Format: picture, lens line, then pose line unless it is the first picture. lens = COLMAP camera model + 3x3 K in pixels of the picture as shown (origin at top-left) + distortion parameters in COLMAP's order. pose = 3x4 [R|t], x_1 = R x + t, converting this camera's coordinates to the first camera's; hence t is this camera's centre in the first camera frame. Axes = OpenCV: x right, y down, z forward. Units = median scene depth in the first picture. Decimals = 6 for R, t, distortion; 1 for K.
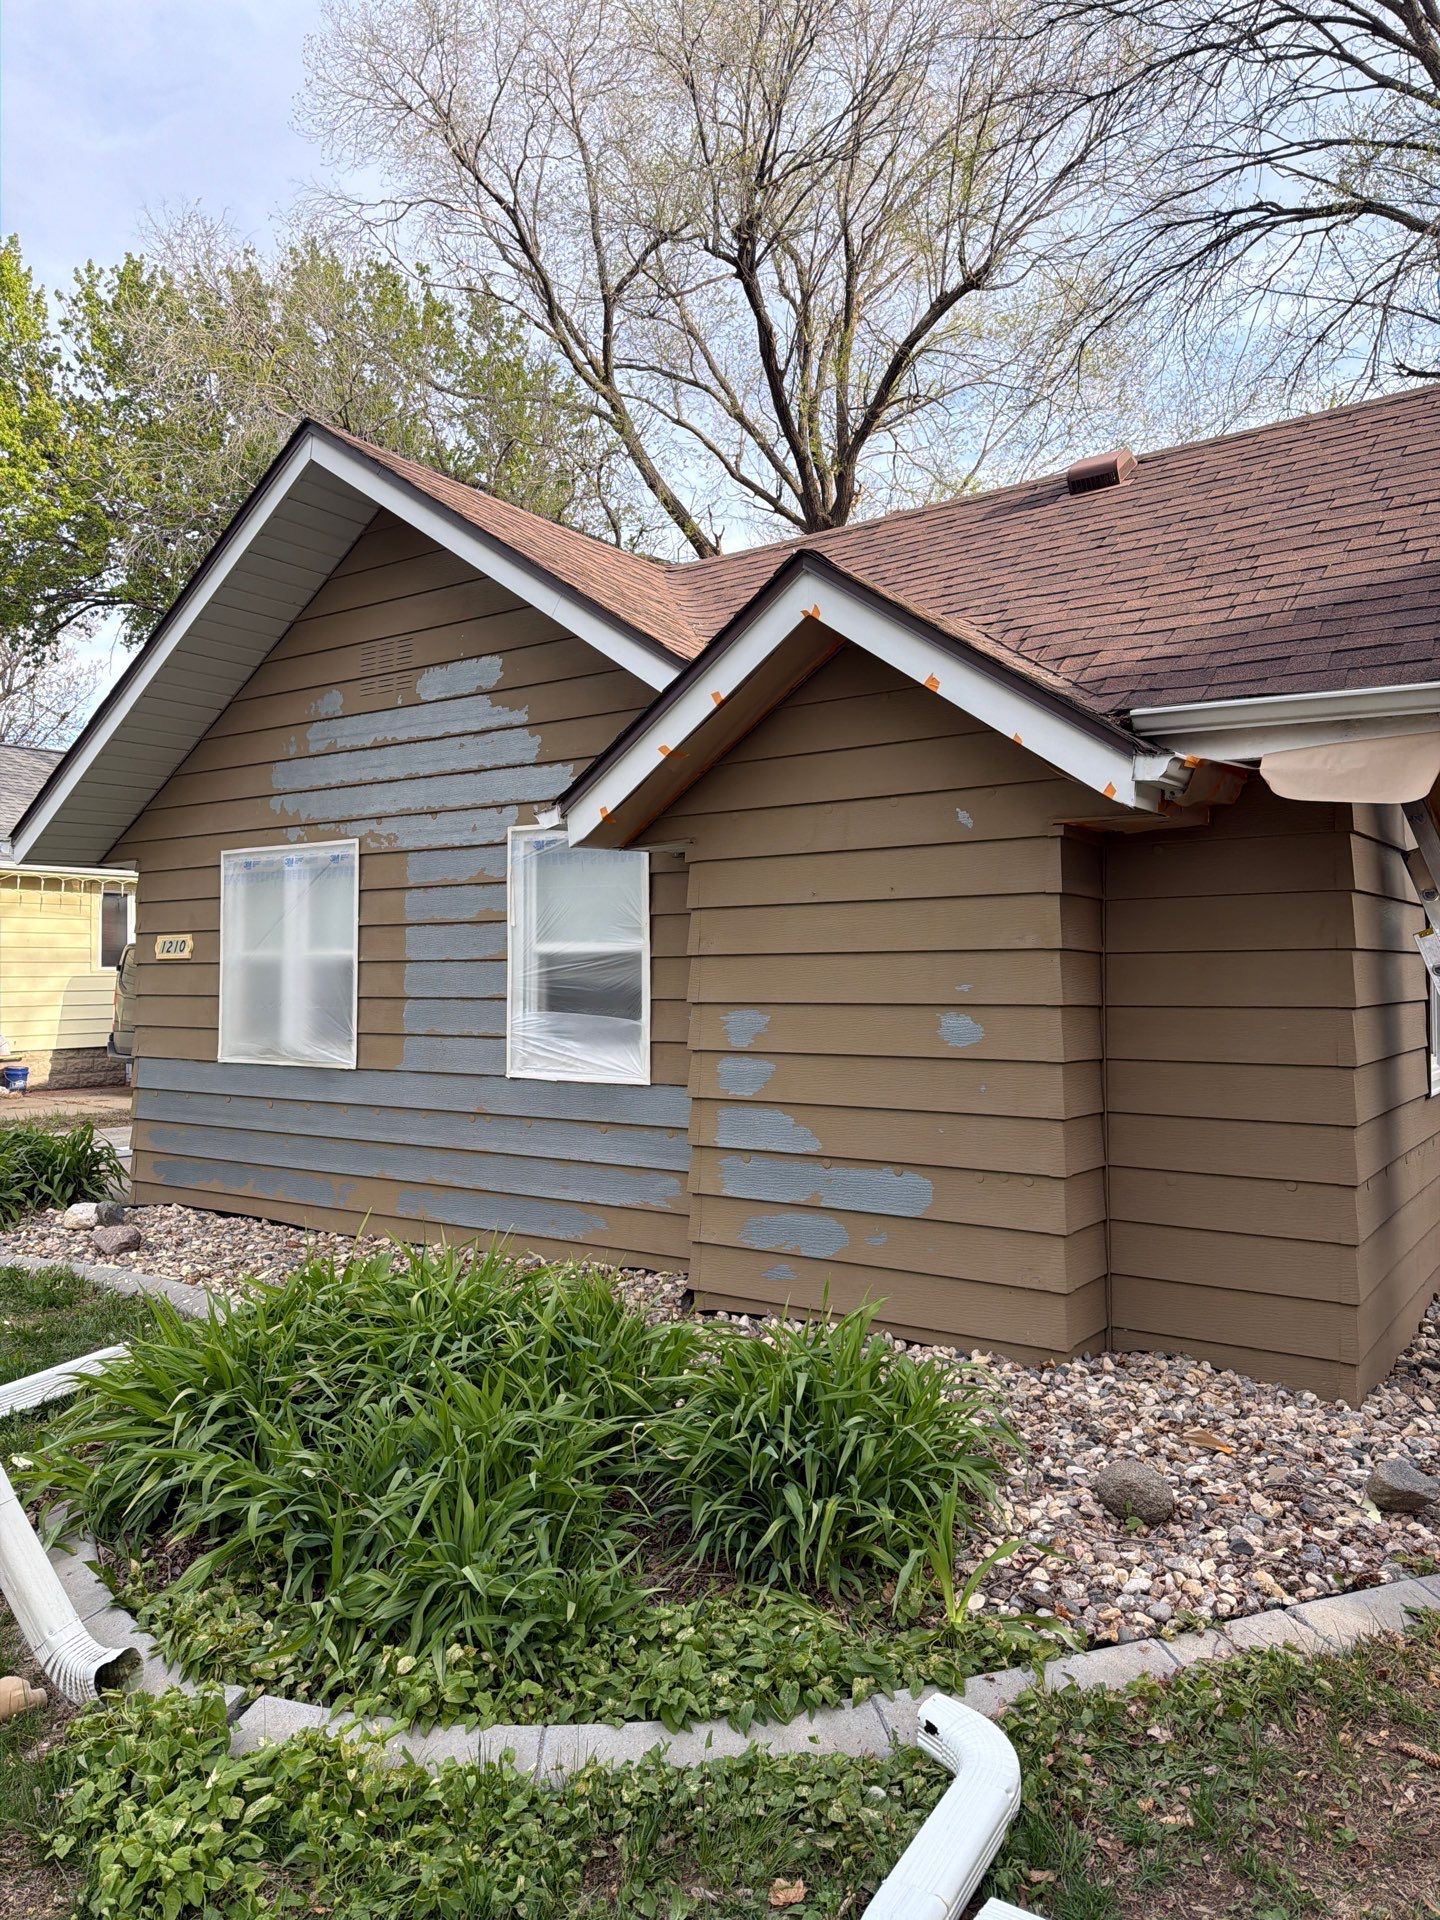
lens RADIAL K [[1349.8, 0, 720.0], [0, 1349.8, 960.0], [0, 0, 1]] dist [0.003605, 0.001458]
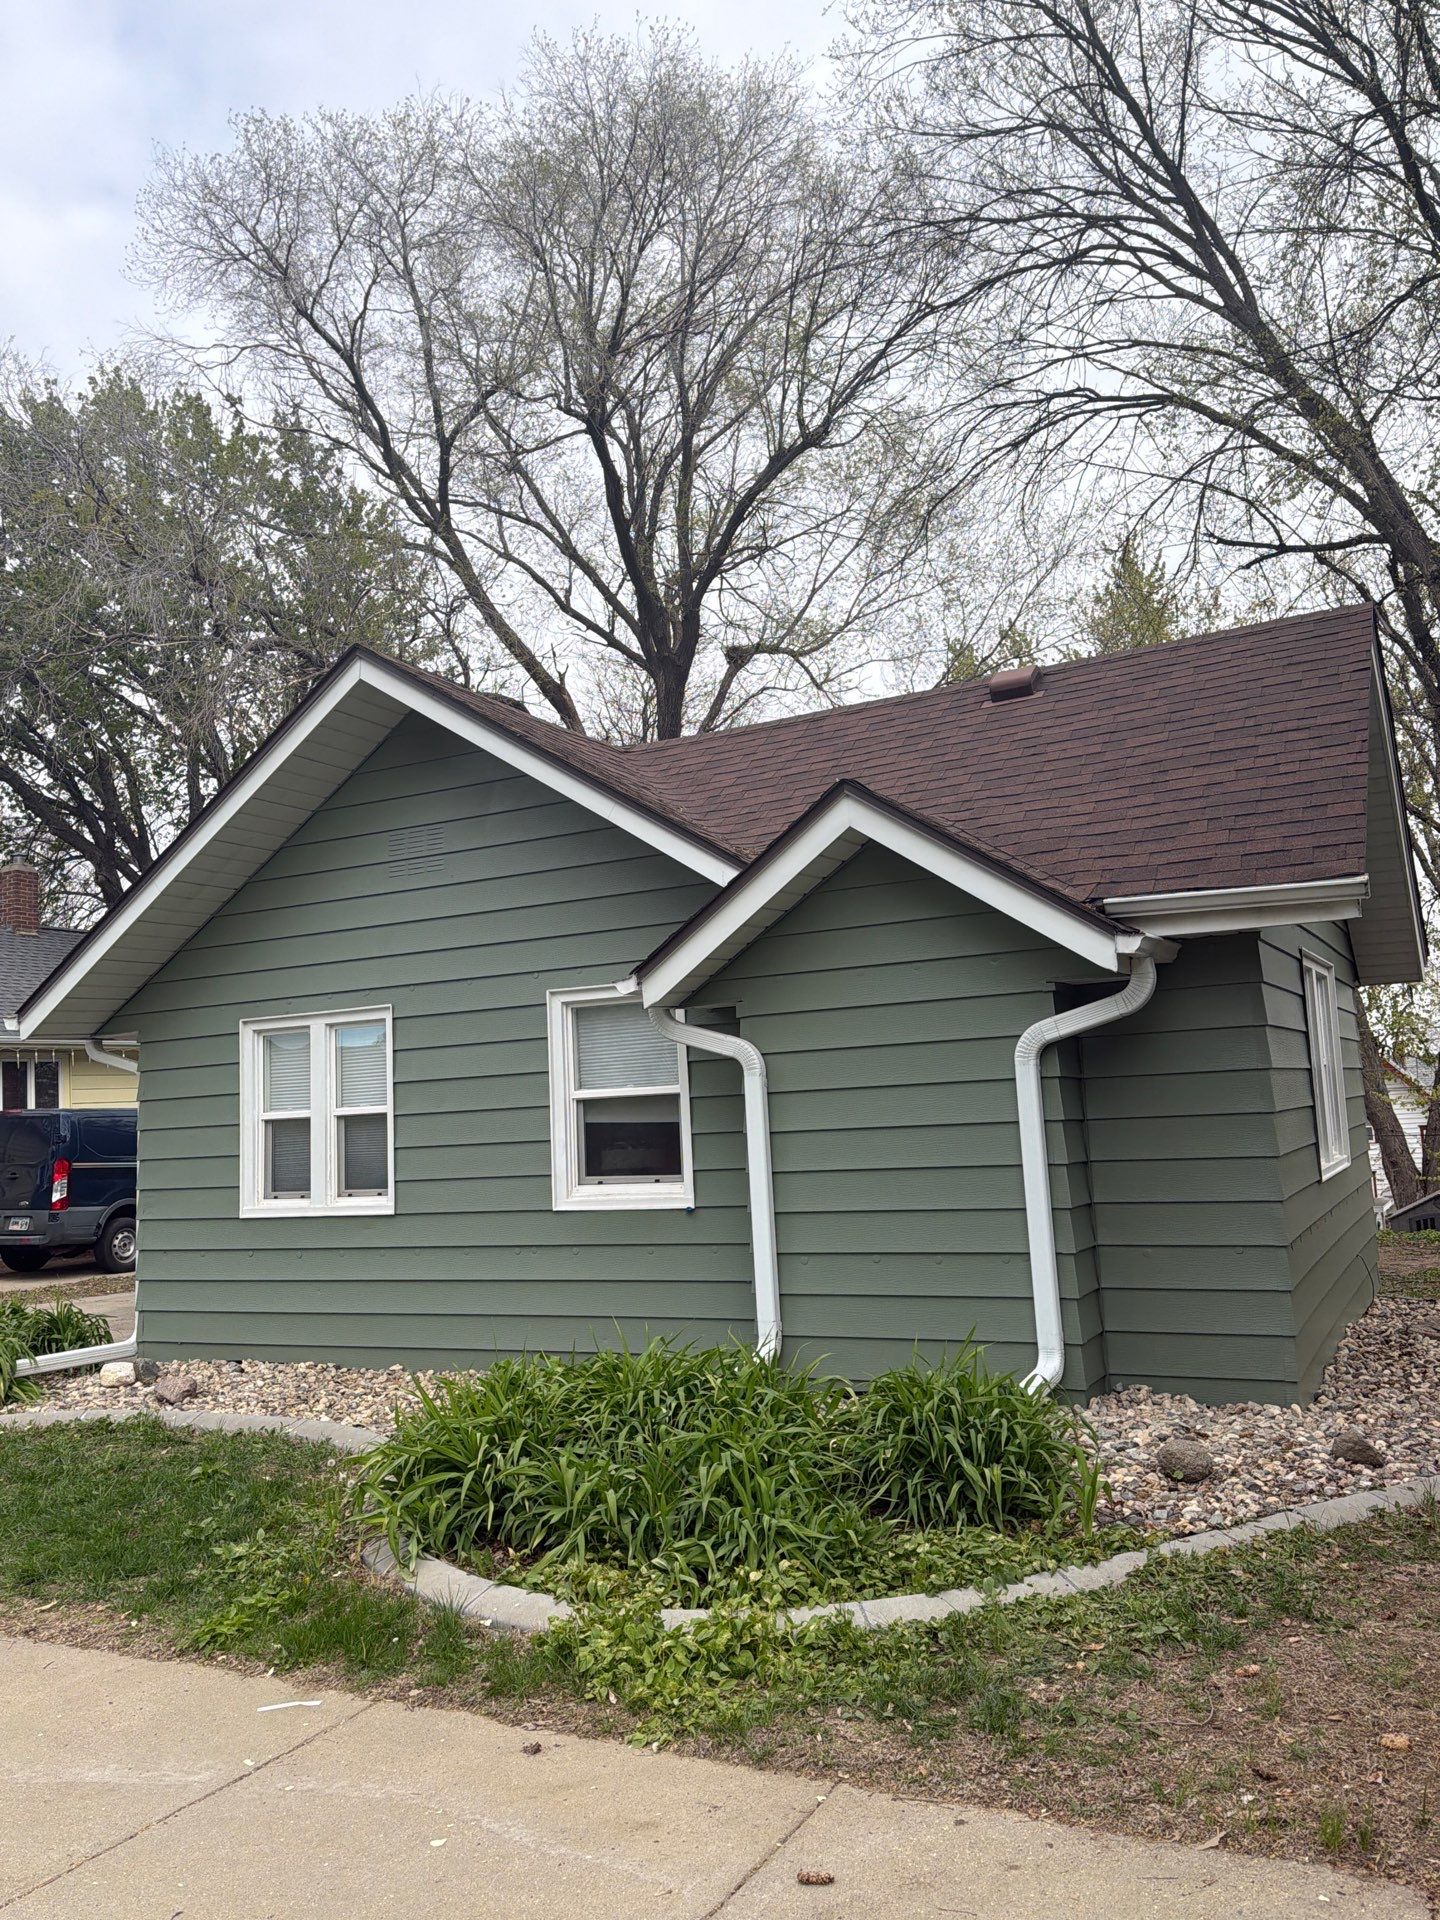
lens RADIAL K [[1472.1, 0, 720.0], [0, 1472.1, 960.0], [0, 0, 1]] dist [0.028881, -0.000603]
pose [[0.989789, -0.032517, 0.138783, -0.151440], [0.045540, 0.994743, -0.091718, -0.002958], [-0.135071, 0.097102, 0.986067, -0.215560]]
